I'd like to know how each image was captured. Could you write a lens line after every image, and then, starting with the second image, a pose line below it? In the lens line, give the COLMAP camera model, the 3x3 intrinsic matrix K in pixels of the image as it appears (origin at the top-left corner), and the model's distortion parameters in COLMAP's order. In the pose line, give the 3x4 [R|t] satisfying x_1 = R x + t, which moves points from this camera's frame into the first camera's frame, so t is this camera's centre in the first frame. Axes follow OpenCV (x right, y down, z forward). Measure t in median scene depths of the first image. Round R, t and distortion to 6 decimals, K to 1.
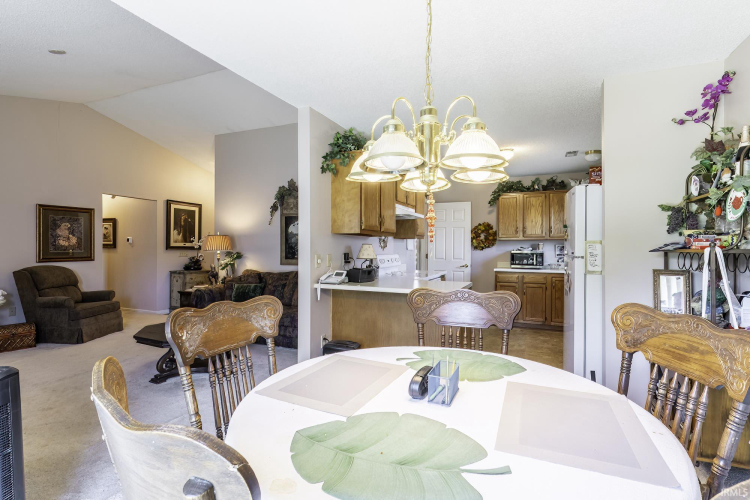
lens RADIAL K [[361.6, 0, 378.5], [0, 361.6, 244.9], [0, 0, 1]] dist [-0.001097, 0.000319]
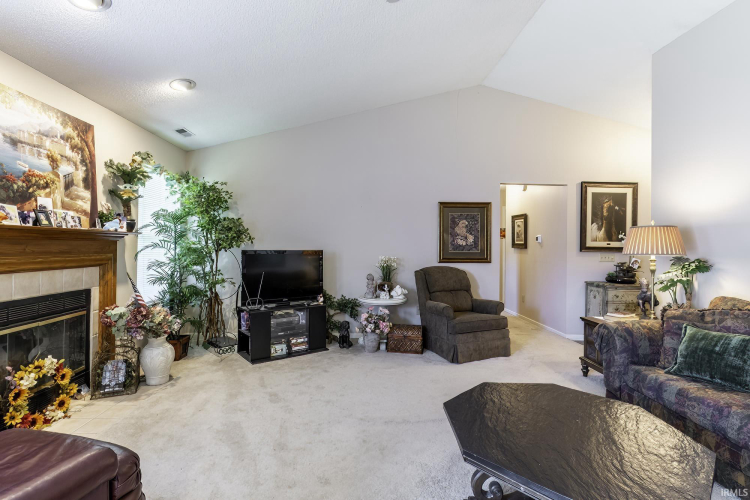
lens RADIAL K [[361.6, 0, 368.9], [0, 361.6, 243.4], [0, 0, 1]] dist [-0.001097, 0.000319]
pose [[0.407659, -0.002851, -0.913130, -0.130652], [-0.002785, 0.999987, -0.004366, 0.001867], [0.913130, 0.004323, 0.407646, 0.415483]]
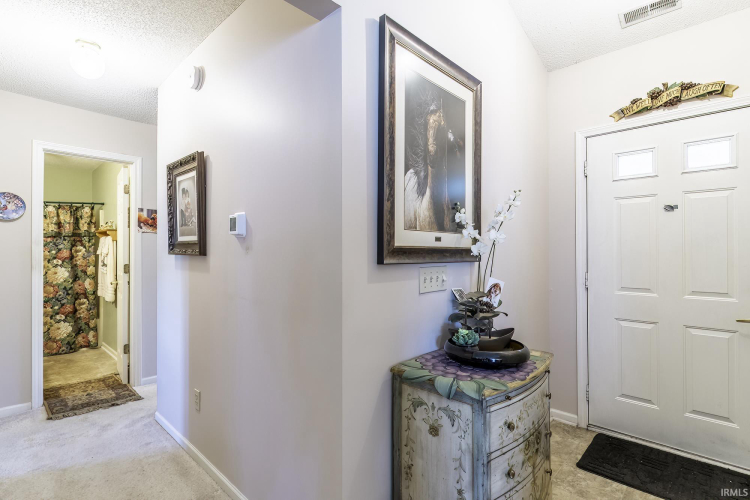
lens RADIAL K [[361.6, 0, 367.0], [0, 361.6, 248.5], [0, 0, 1]] dist [-0.001097, 0.000319]
pose [[0.927678, -0.006848, -0.373319, -0.667681], [0.008547, 0.999959, 0.002898, 0.004487], [0.373284, -0.005880, 0.927698, 1.045116]]
